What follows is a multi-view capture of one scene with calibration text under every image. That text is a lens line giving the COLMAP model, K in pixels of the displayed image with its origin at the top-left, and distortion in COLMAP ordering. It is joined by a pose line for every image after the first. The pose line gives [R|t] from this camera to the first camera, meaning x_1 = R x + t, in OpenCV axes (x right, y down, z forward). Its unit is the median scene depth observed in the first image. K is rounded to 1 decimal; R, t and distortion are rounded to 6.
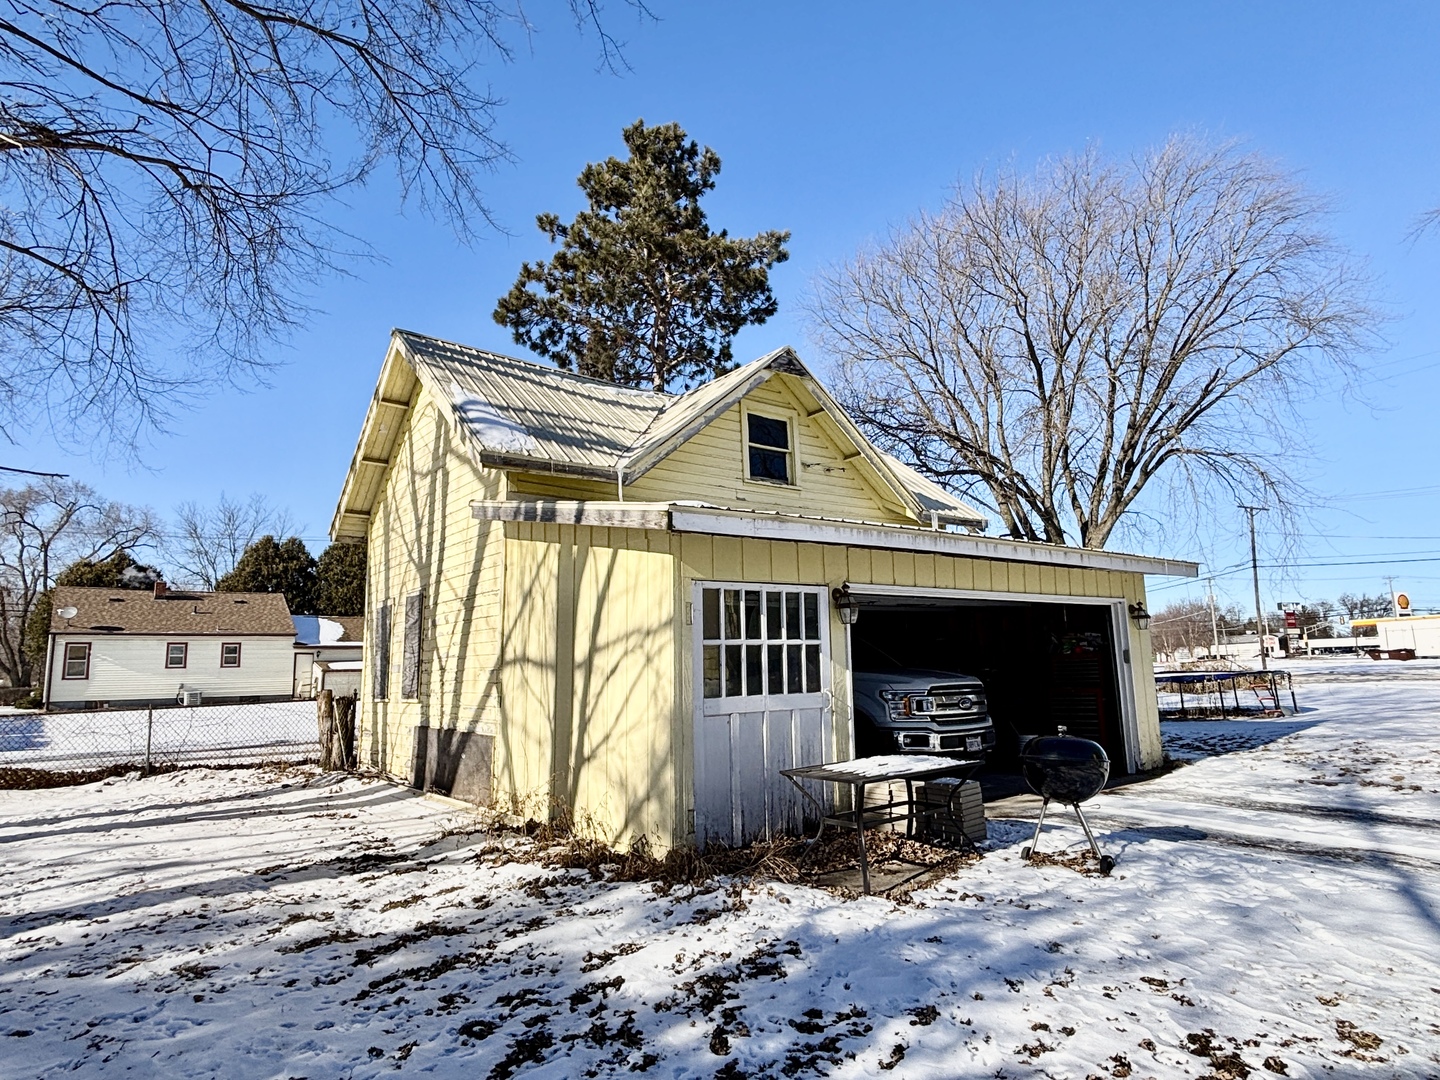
lens RADIAL K [[853.5, 0, 720.0], [0, 853.5, 540.0], [0, 0, 1]] dist [0.051853, -0.064628]
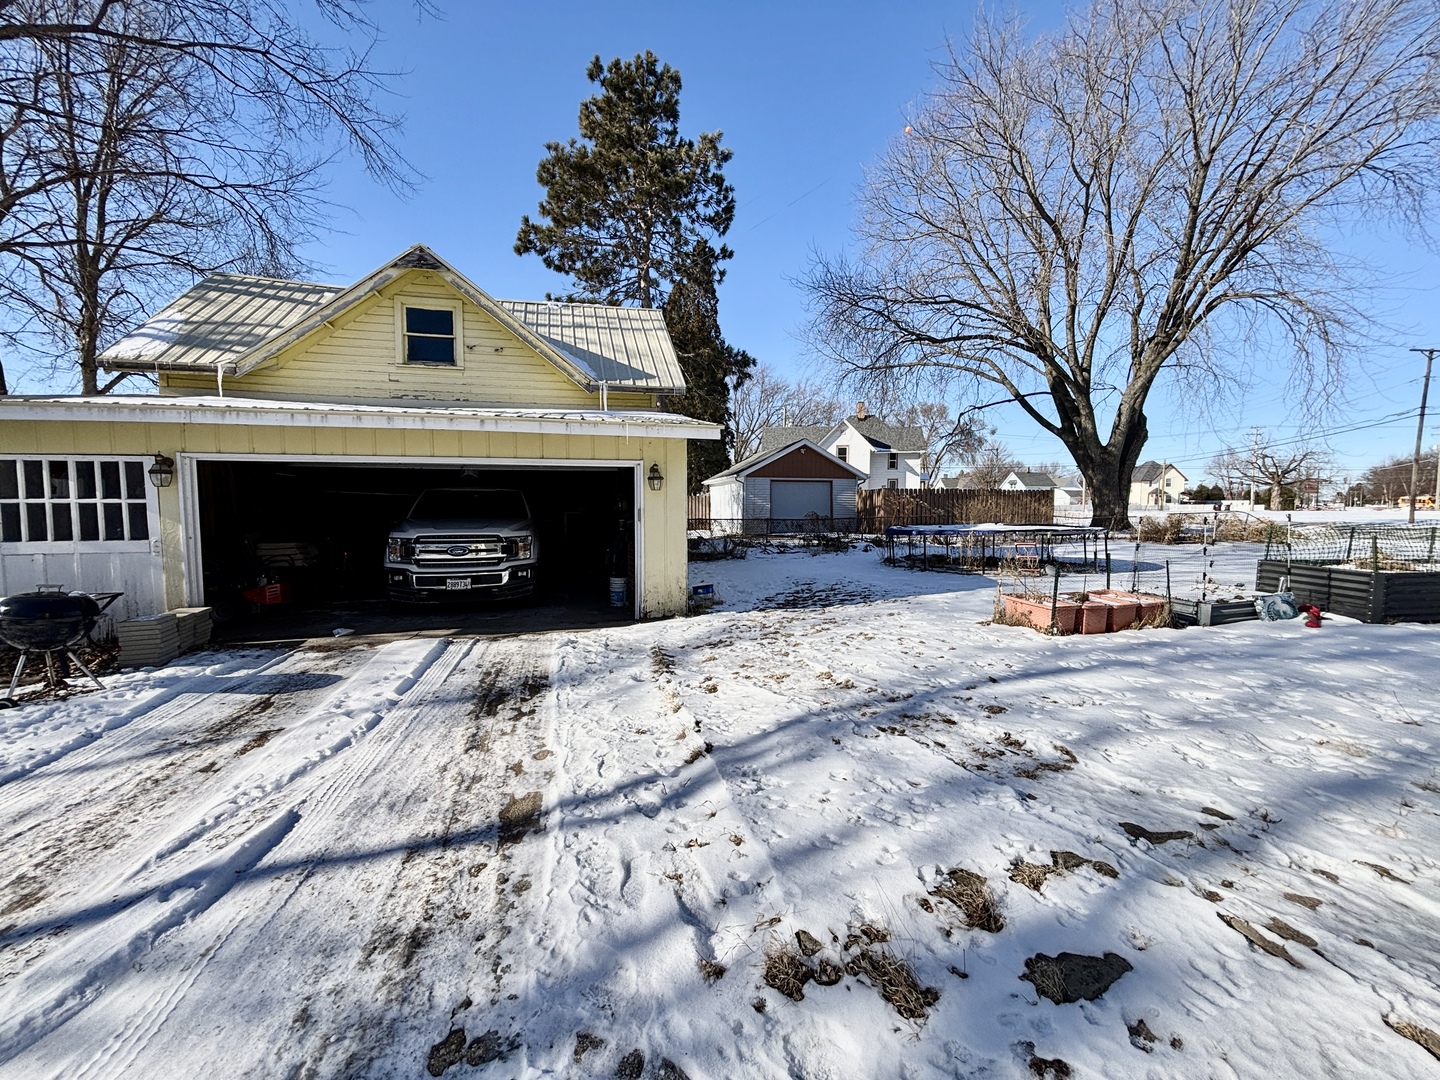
lens RADIAL K [[582.1, 0, 714.7], [0, 582.1, 540.8], [0, 0, 1]] dist [-0.000646, -0.000058]
pose [[0.914082, 0.055841, -0.401668, 0.919621], [0.034241, 0.976310, 0.213651, 0.017152], [0.404082, -0.209048, 0.890515, 0.426528]]
